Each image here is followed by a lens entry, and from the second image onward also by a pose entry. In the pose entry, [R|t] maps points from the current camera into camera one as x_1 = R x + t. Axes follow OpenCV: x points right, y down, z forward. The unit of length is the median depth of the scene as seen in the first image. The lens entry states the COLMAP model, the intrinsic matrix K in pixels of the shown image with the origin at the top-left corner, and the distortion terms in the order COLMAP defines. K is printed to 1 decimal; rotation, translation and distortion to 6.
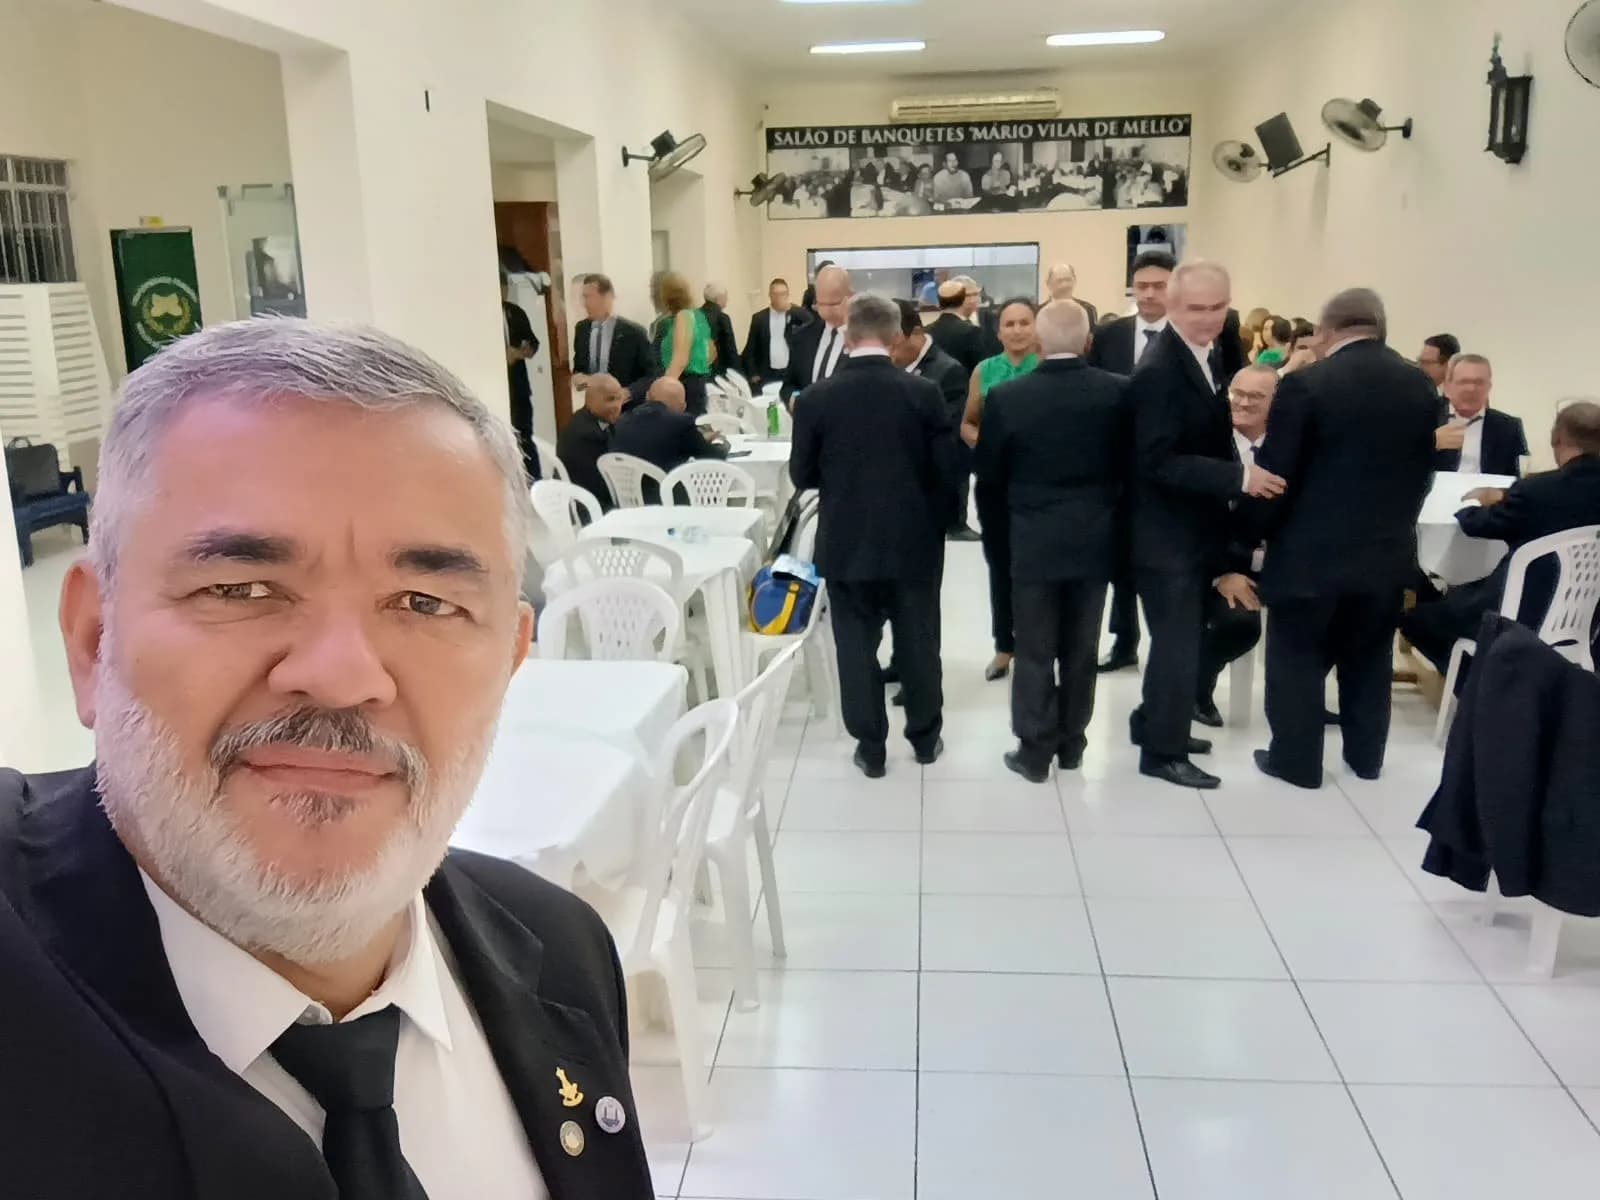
lens RADIAL K [[1448.3, 0, 806.5], [0, 1448.3, 608.9], [0, 0, 1]] dist [0.111702, -0.107999]
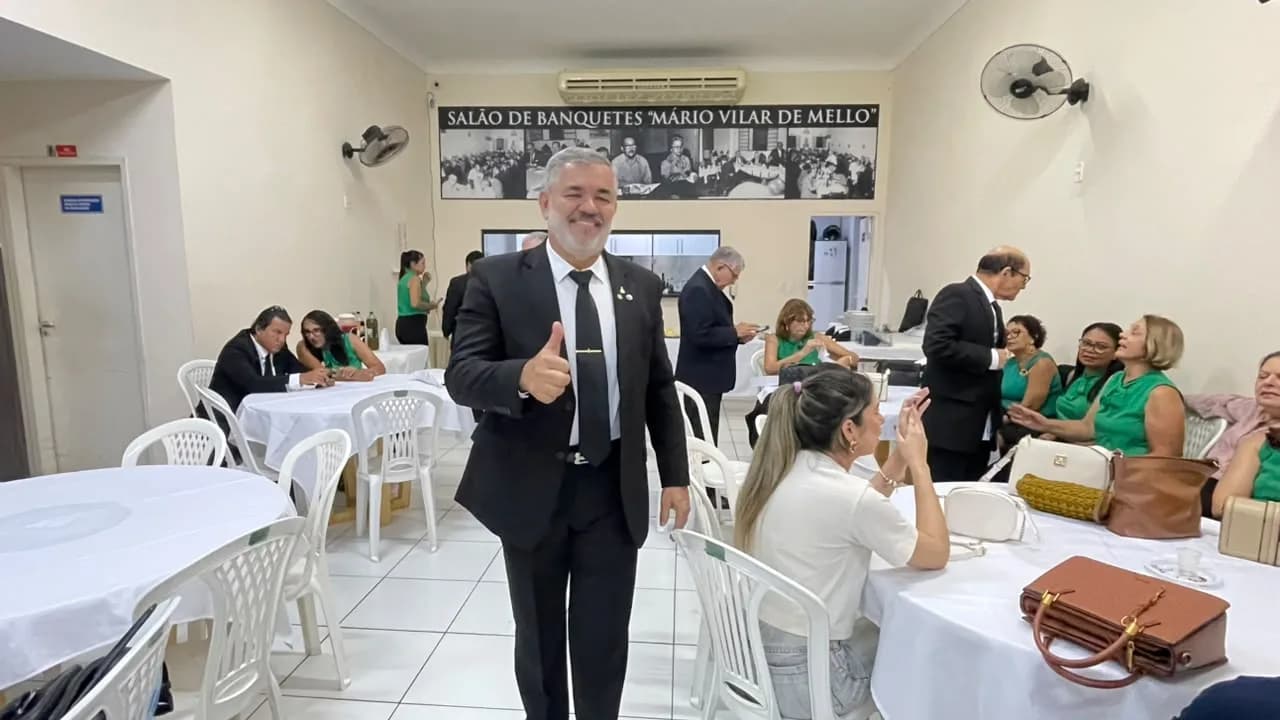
lens RADIAL K [[703.7, 0, 628.8], [0, 703.7, 369.4], [0, 0, 1]] dist [0.003819, -0.000679]
pose [[0.999565, 0.027076, 0.011687, 0.097652], [-0.025928, 0.995676, -0.089199, -0.118970], [-0.014052, 0.088857, 0.995945, 0.555694]]
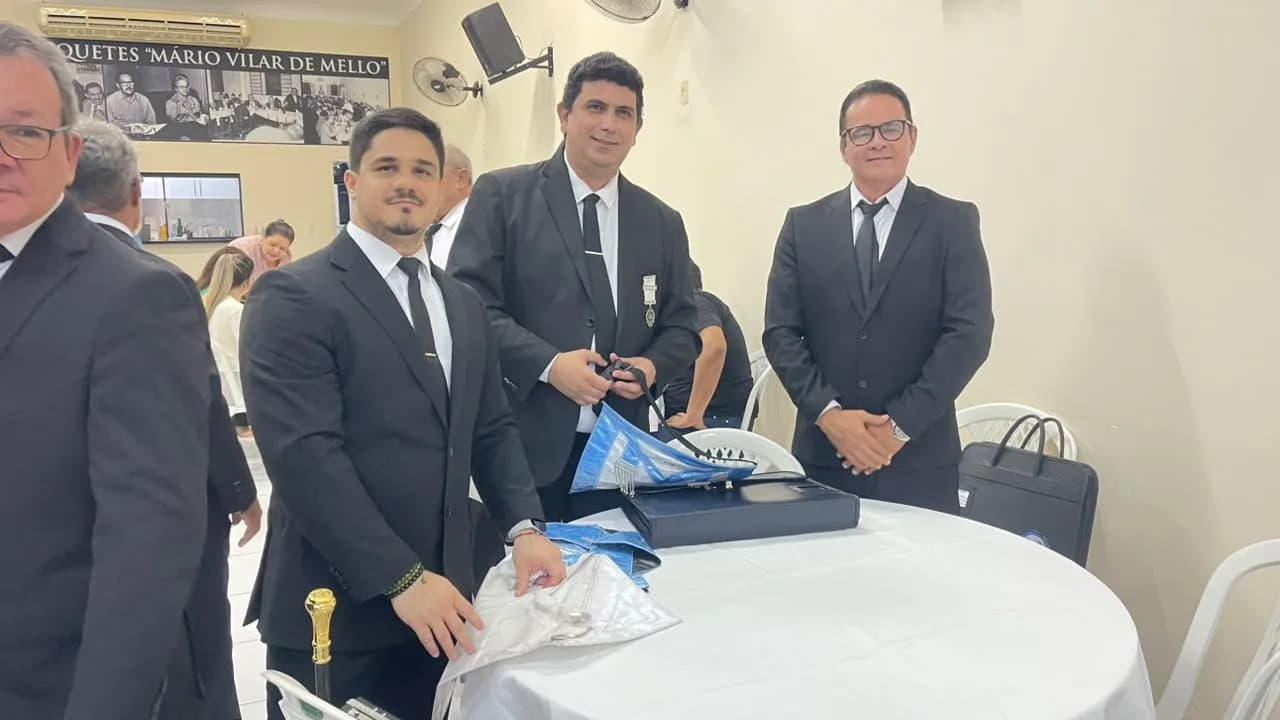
lens RADIAL K [[983.8, 0, 650.5], [0, 983.8, 366.1], [0, 0, 1]] dist [0.032427, -0.041125]
pose [[0.880103, -0.054032, 0.471699, 0.086495], [0.094962, 0.993461, -0.063383, -0.063440], [-0.465189, 0.100577, 0.879479, 0.332624]]
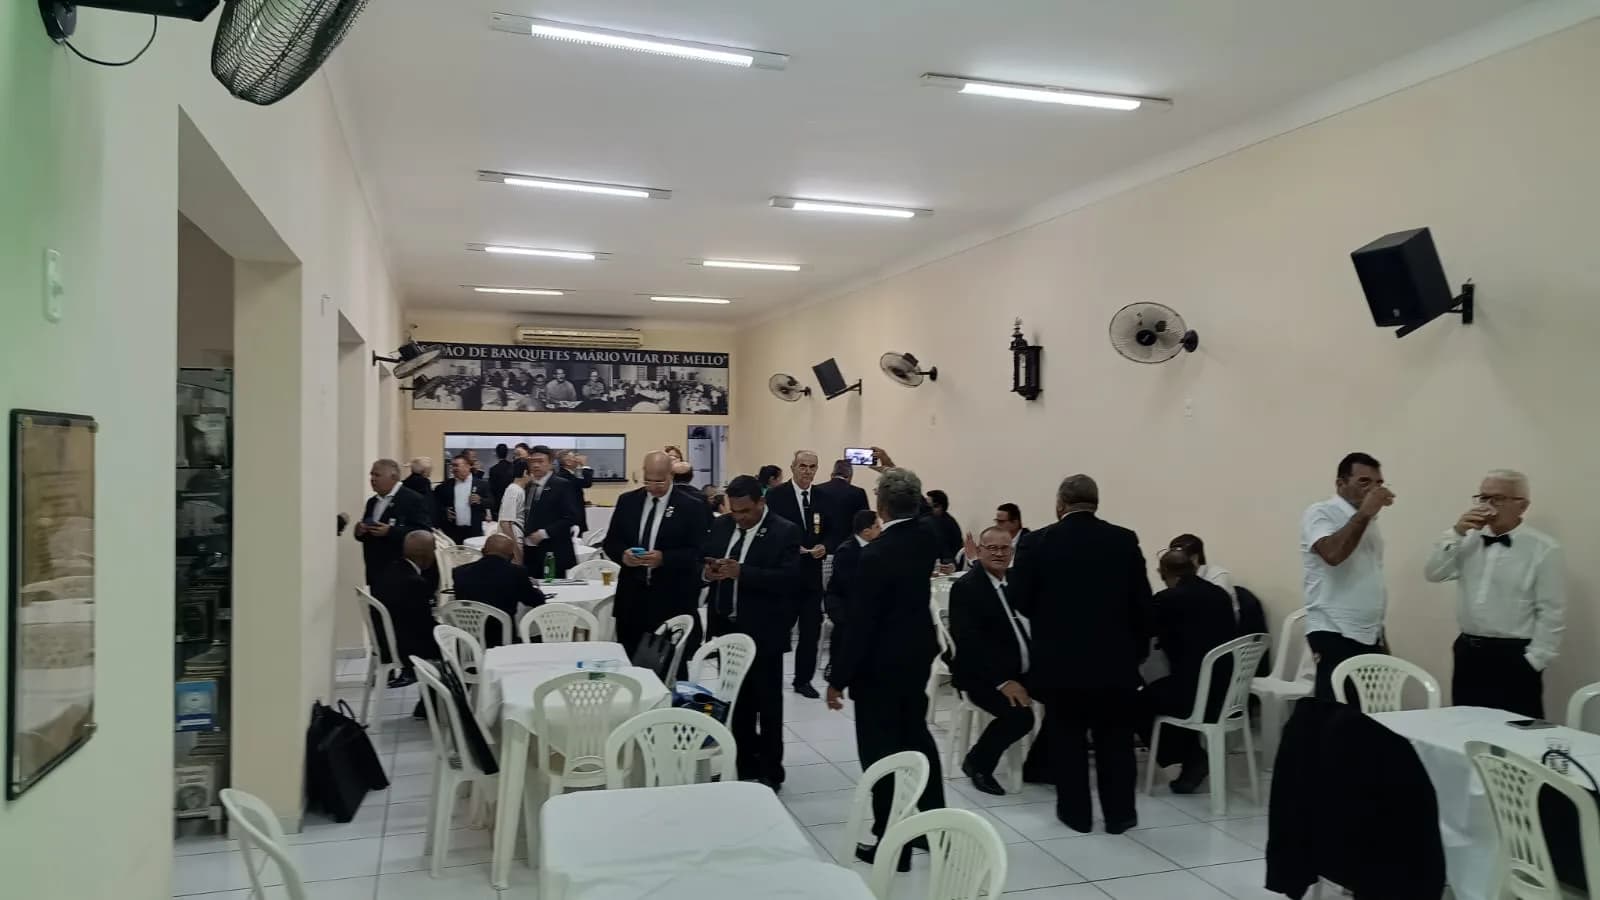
lens RADIAL K [[1099.4, 0, 783.4], [0, 1099.4, 462.2], [0, 0, 1]] dist [0.024255, -0.030845]
pose [[0.927447, 0.023060, 0.373242, -0.086116], [0.059280, 0.976410, -0.207627, -0.005758], [-0.369226, 0.214689, 0.904202, 0.030164]]
